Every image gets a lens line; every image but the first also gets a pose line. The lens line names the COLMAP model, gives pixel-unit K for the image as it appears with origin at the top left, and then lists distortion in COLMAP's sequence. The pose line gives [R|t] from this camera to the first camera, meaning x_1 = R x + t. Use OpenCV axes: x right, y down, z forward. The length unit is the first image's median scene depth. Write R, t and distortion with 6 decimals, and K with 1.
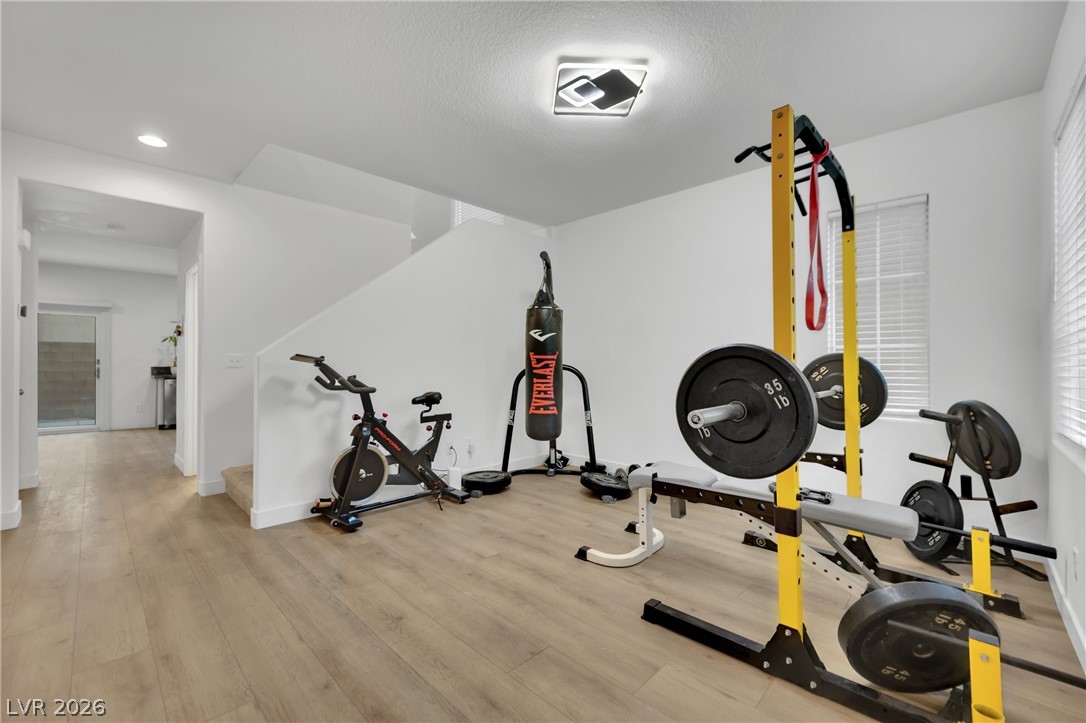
lens RADIAL K [[450.1, 0, 540.5], [0, 450.1, 360.4], [0, 0, 1]] dist [-0.018705, -0.000305]
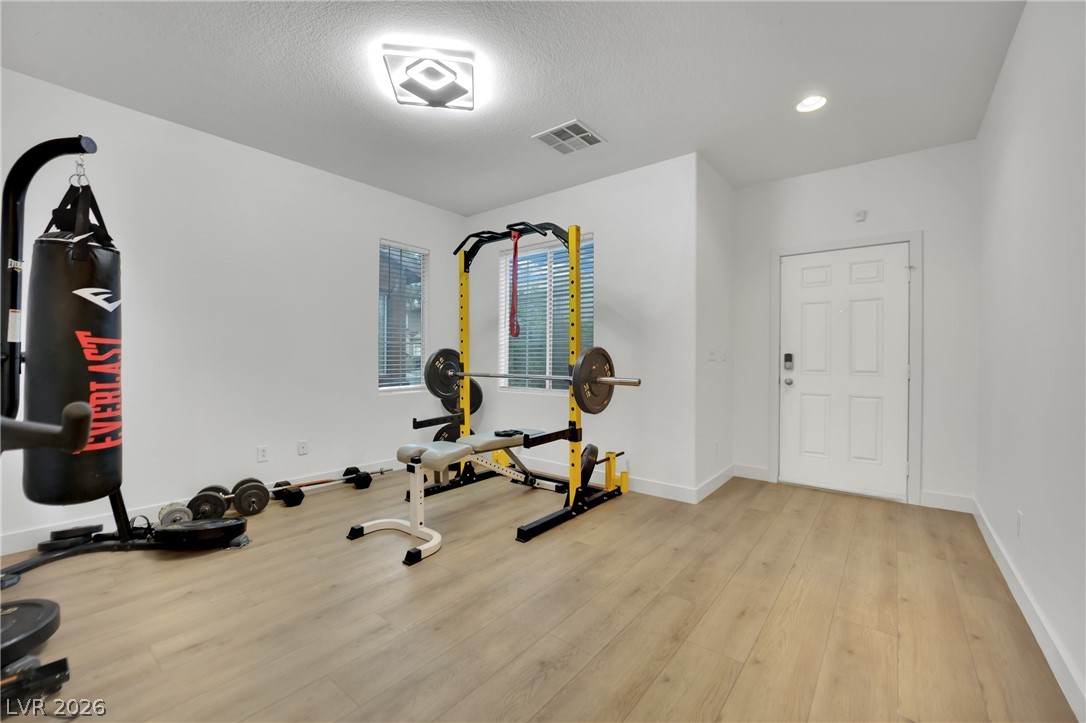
lens RADIAL K [[450.1, 0, 538.8], [0, 450.1, 358.3], [0, 0, 1]] dist [-0.018705, -0.000305]
pose [[-0.106941, -0.004673, 0.994254, -1.099766], [-0.015353, 0.999877, 0.003048, 0.006451], [-0.994147, -0.014939, -0.106999, 1.068494]]
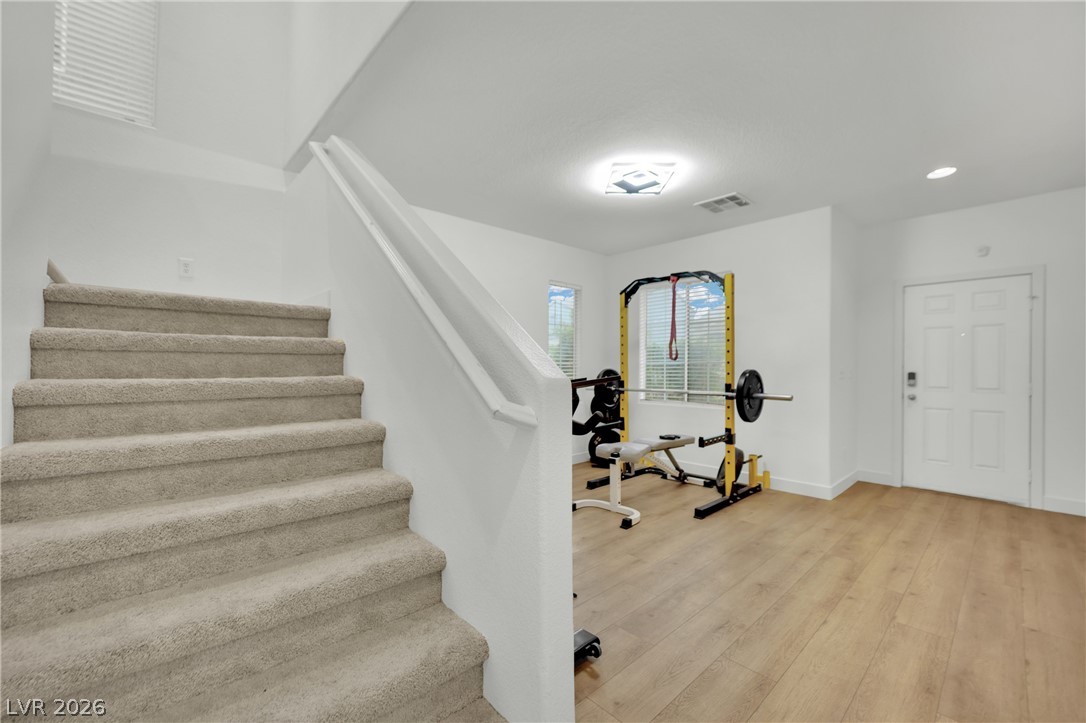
lens RADIAL K [[450.1, 0, 541.0], [0, 450.1, 366.1], [0, 0, 1]] dist [-0.018705, -0.000305]
pose [[0.041176, -0.000347, 0.999152, -1.552064], [-0.012530, 0.999921, 0.000864, -0.035834], [-0.999073, -0.012555, 0.041169, 1.524804]]
